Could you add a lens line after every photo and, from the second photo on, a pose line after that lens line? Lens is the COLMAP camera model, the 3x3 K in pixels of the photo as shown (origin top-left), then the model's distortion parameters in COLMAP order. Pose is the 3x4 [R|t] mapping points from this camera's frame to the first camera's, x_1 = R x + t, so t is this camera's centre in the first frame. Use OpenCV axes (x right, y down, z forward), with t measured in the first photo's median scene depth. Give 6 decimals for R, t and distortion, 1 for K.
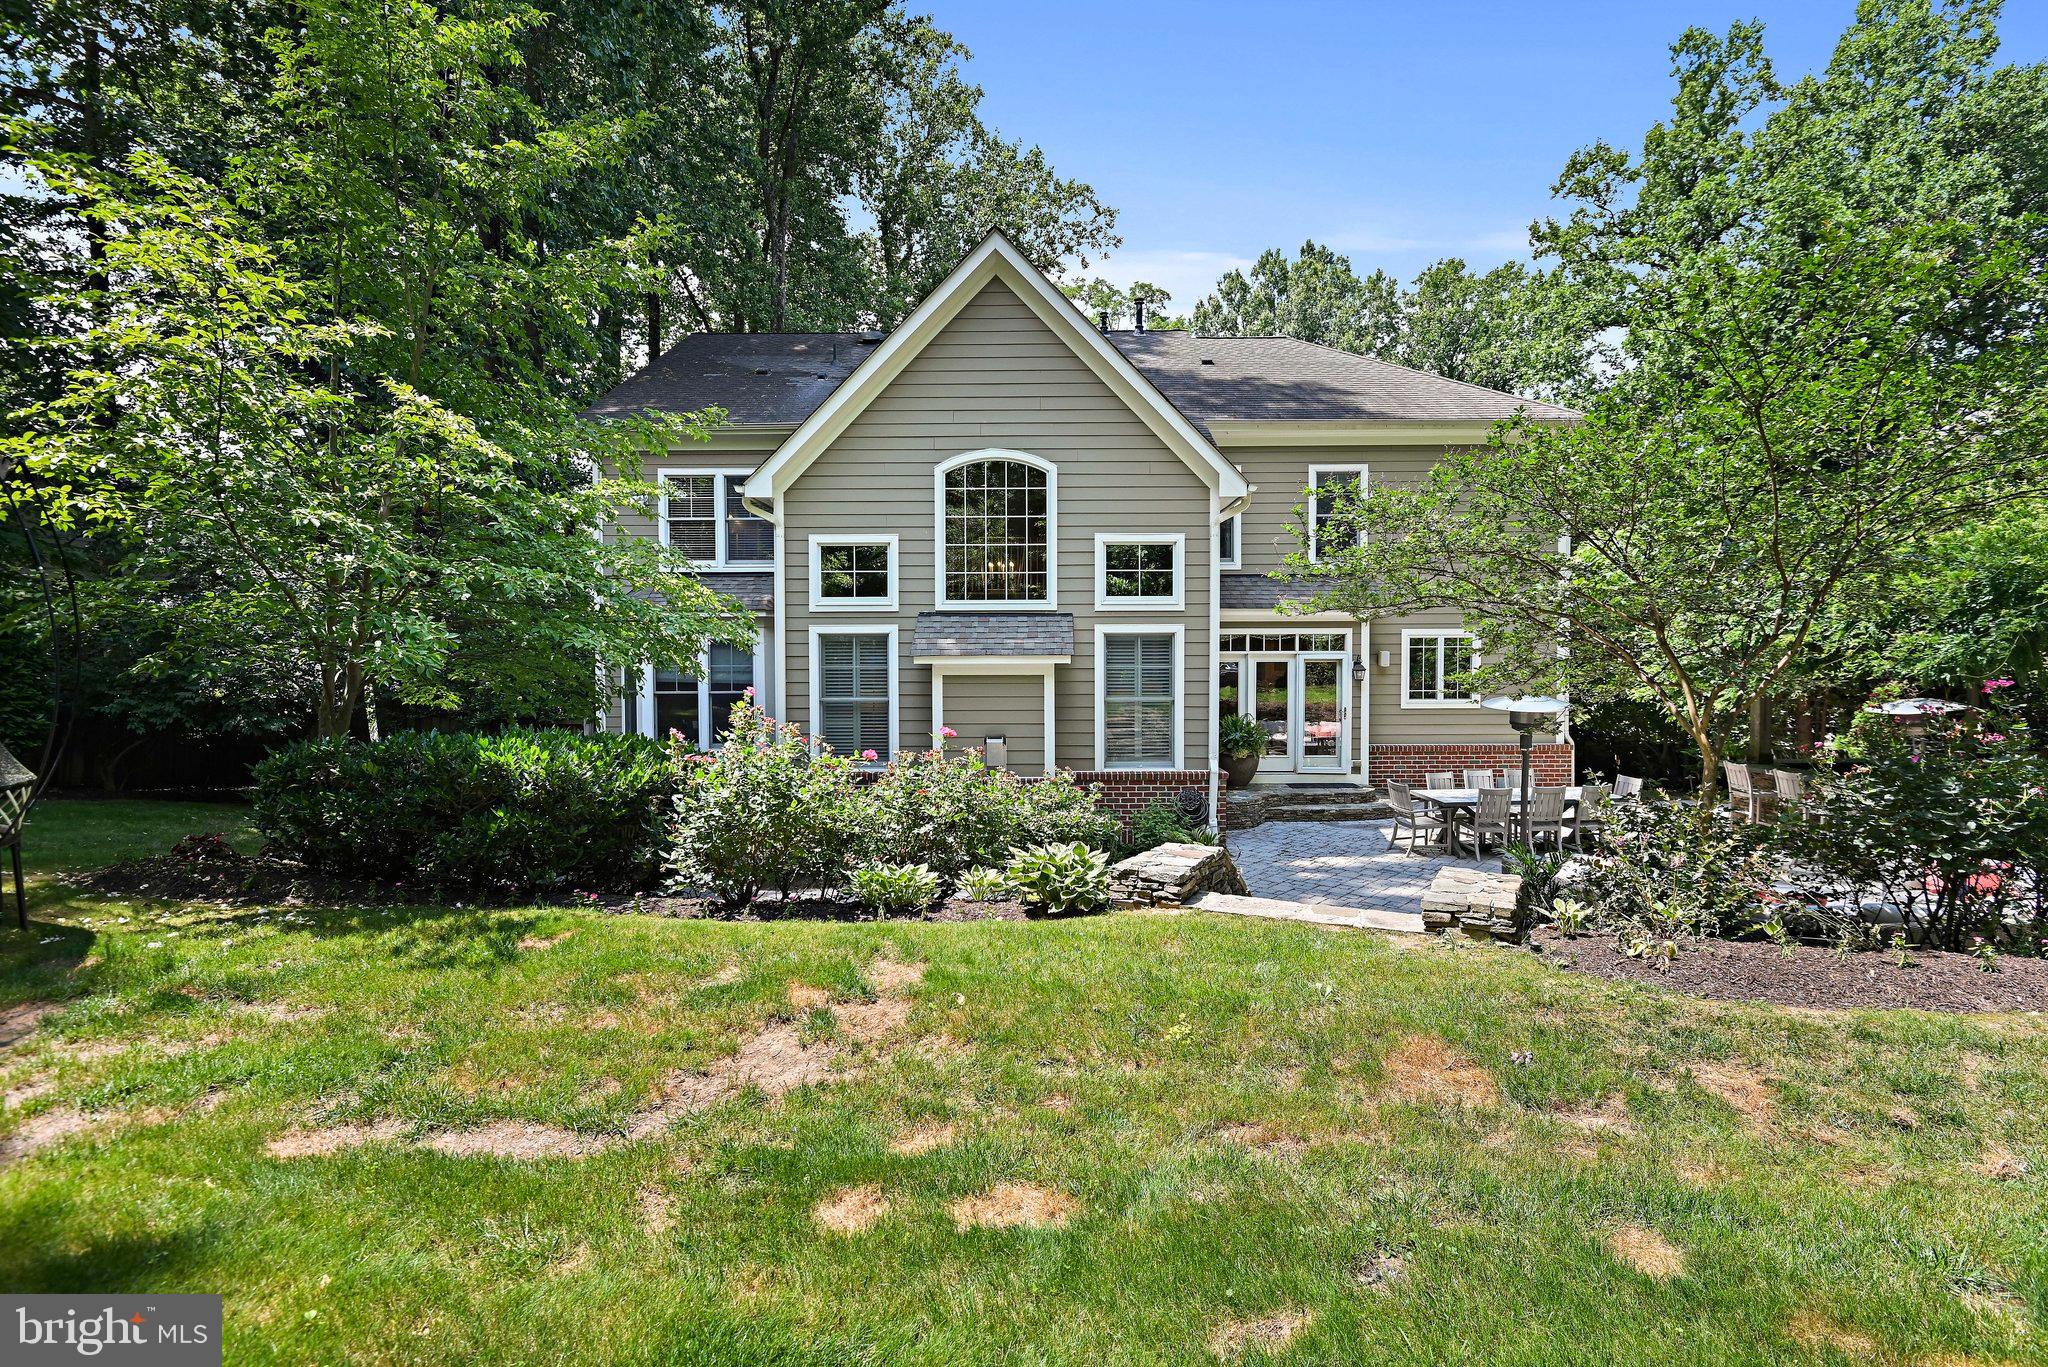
lens RADIAL K [[952.7, 0, 1025.2], [0, 952.7, 678.3], [0, 0, 1]] dist [-0.011097, -0.001044]
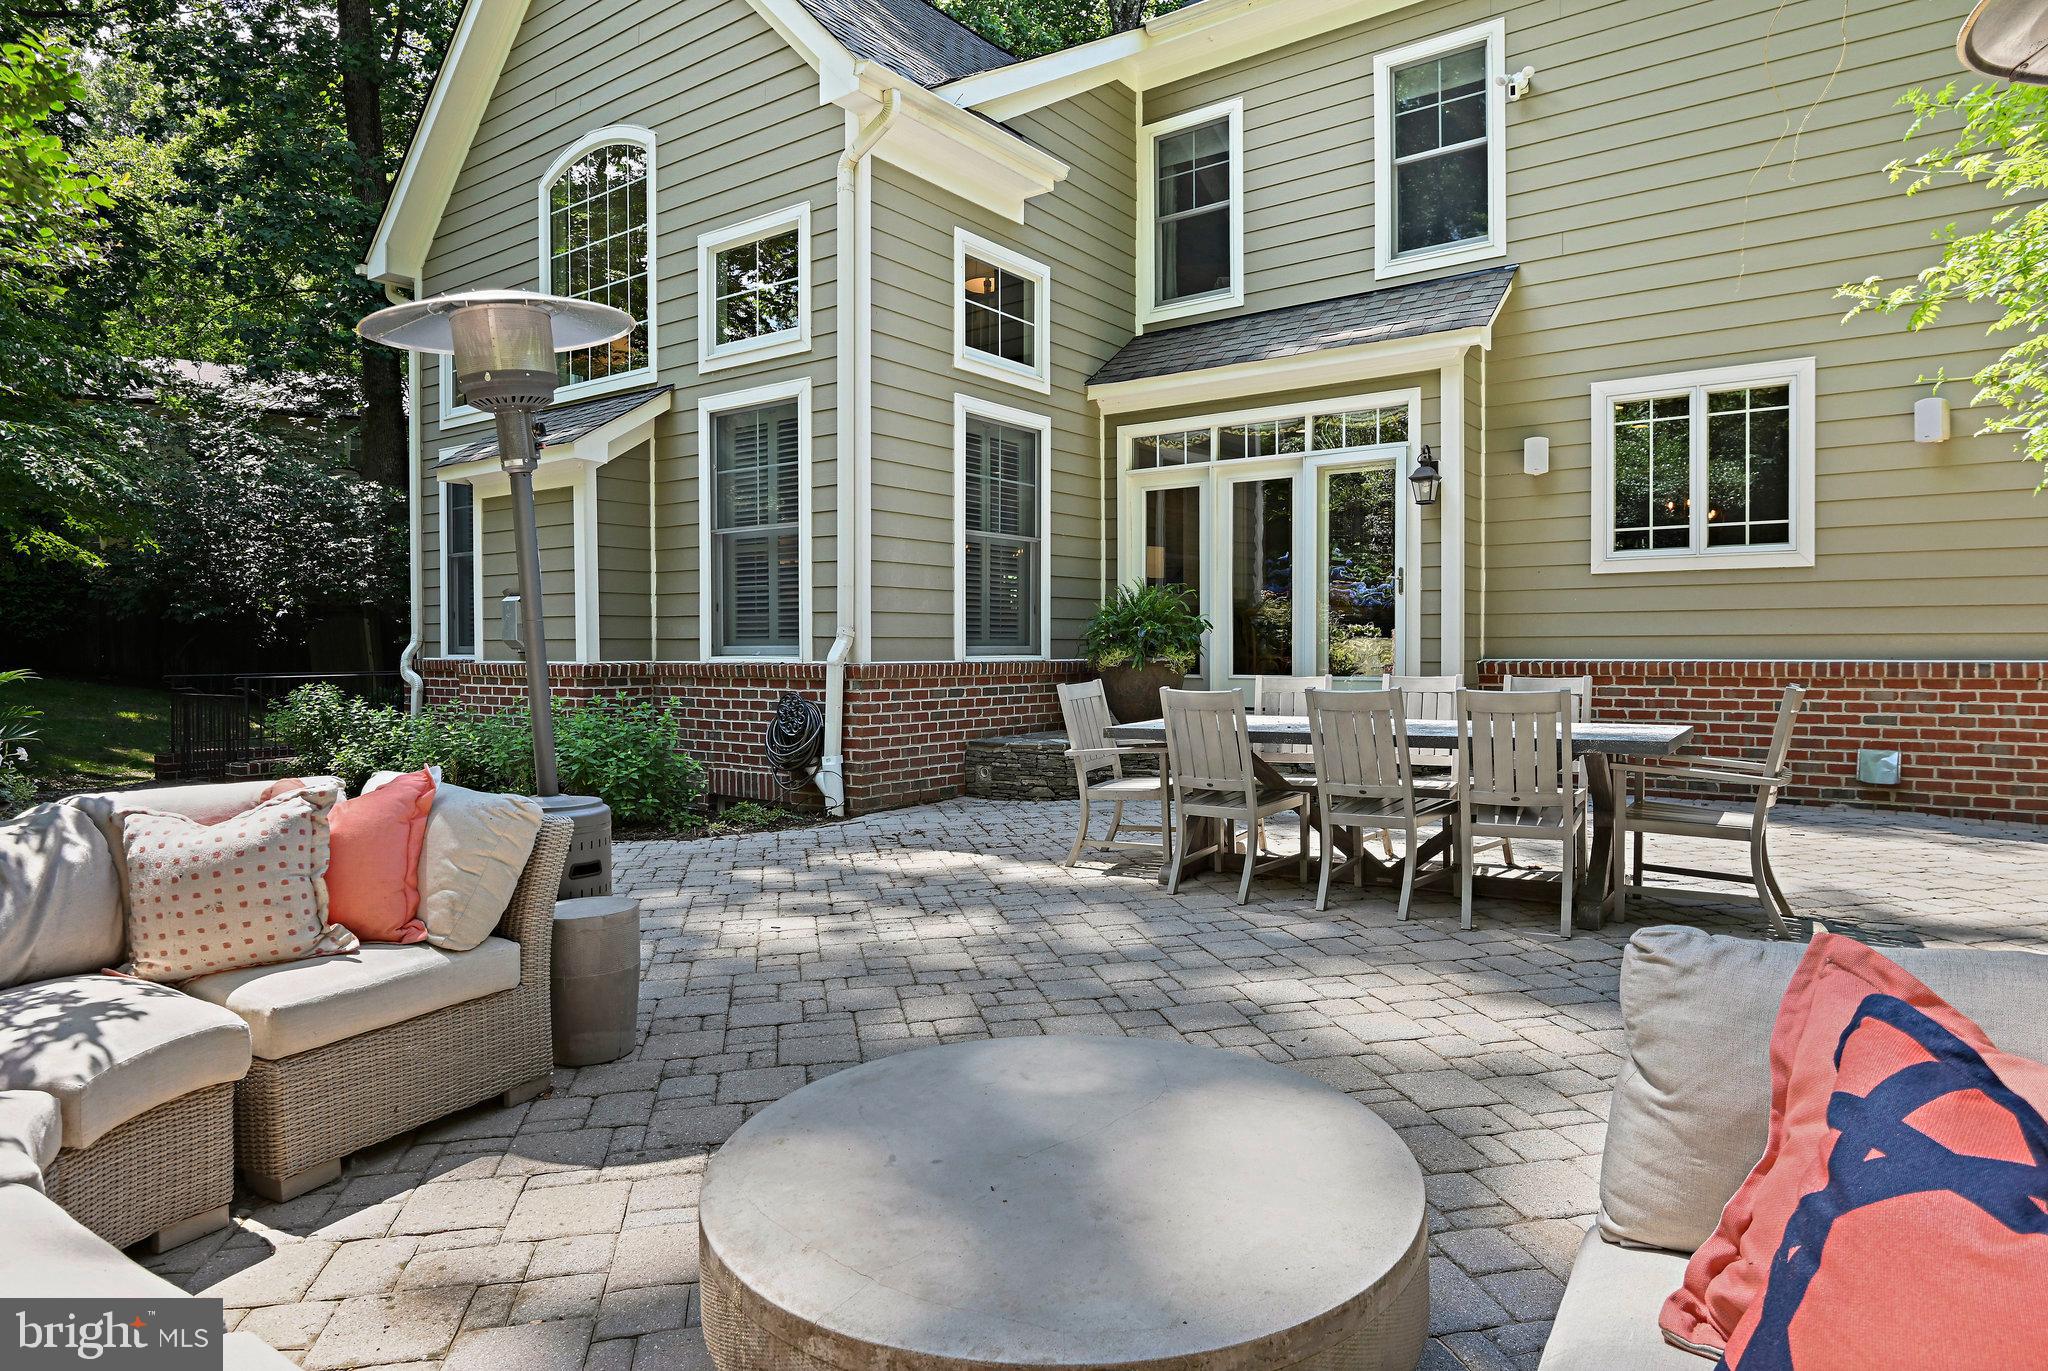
lens RADIAL K [[1175.1, 0, 1023.7], [0, 1175.1, 670.7], [0, 0, 1]] dist [-0.014662, -0.000045]
pose [[0.808971, 0.015557, -0.587643, 0.516556], [-0.015635, 0.999866, 0.004947, 0.078998], [0.587641, 0.005186, 0.809105, 0.450942]]
